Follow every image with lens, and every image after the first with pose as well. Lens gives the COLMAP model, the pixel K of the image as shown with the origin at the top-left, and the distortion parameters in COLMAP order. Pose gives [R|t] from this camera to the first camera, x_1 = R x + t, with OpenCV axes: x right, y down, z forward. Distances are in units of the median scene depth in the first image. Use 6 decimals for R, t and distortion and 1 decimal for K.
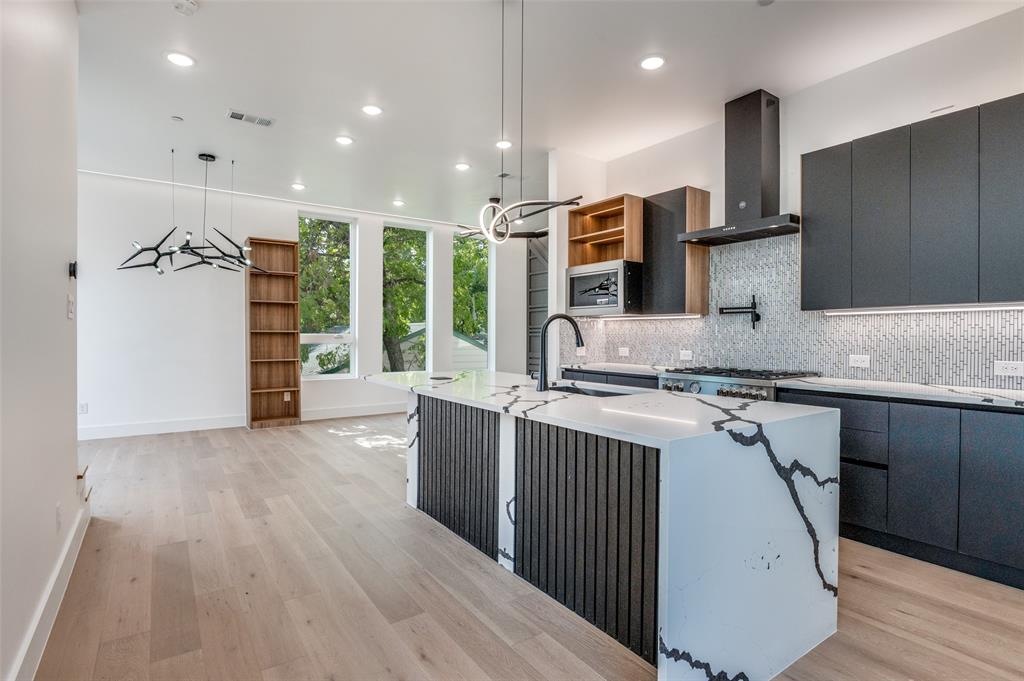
lens RADIAL K [[508.8, 0, 518.0], [0, 508.8, 338.0], [0, 0, 1]] dist [-0.011866, 0.000672]
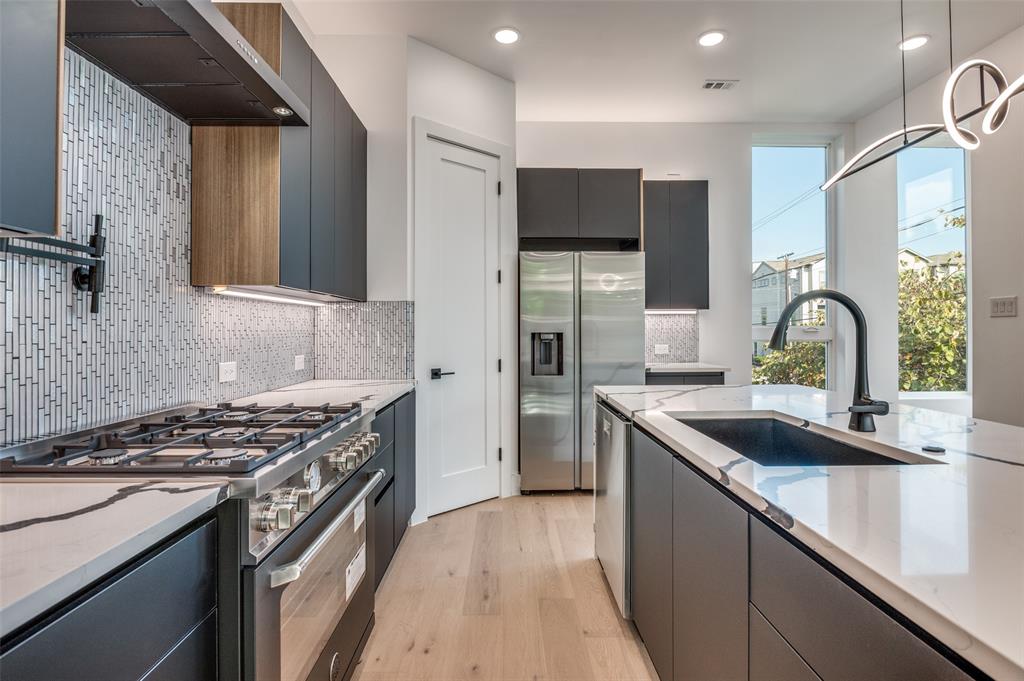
lens RADIAL K [[508.8, 0, 513.6], [0, 508.8, 328.2], [0, 0, 1]] dist [-0.011866, 0.000672]
pose [[-0.822183, 0.003607, 0.569212, 0.040387], [0.007375, 0.999963, 0.004315, -0.008475], [-0.569176, 0.007746, -0.822179, 1.445483]]
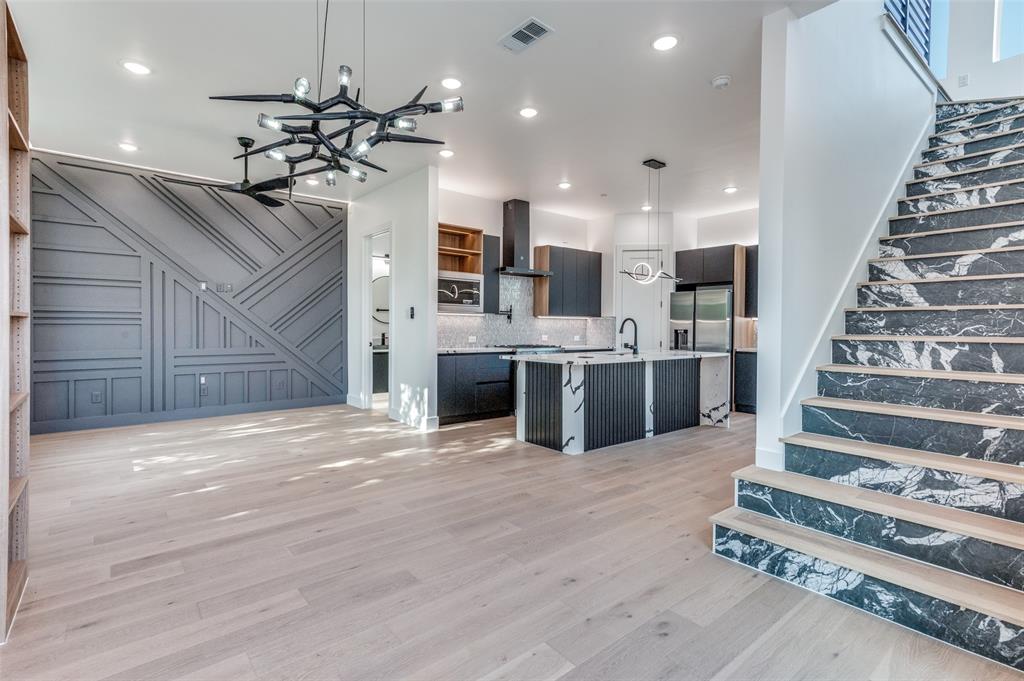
lens RADIAL K [[484.1, 0, 508.2], [0, 484.1, 336.4], [0, 0, 1]] dist [-0.001325, -0.000017]
pose [[-0.066910, -0.022062, 0.997515, -1.682493], [0.001674, 0.999752, 0.022224, -0.012887], [-0.997758, 0.003157, -0.066857, 1.452676]]
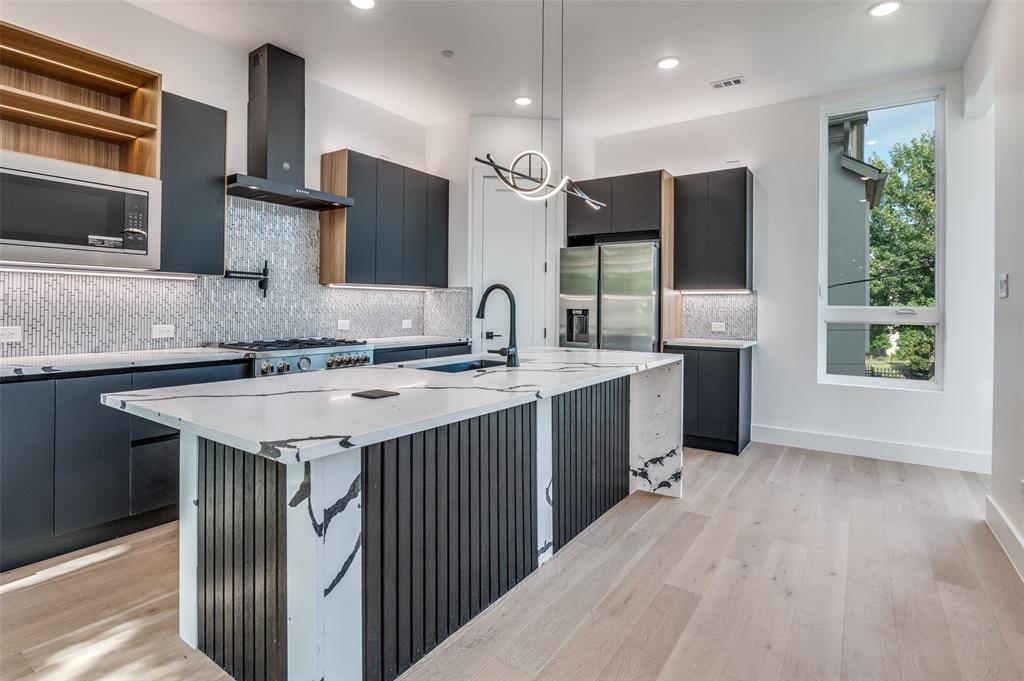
lens RADIAL K [[508.8, 0, 507.4], [0, 508.8, 306.9], [0, 0, 1]] dist [-0.011866, 0.000672]
pose [[-0.337851, -0.006175, 0.941179, -0.719920], [-0.000990, 0.999980, 0.006205, -0.008385], [-0.941199, 0.001165, -0.337851, 1.154902]]
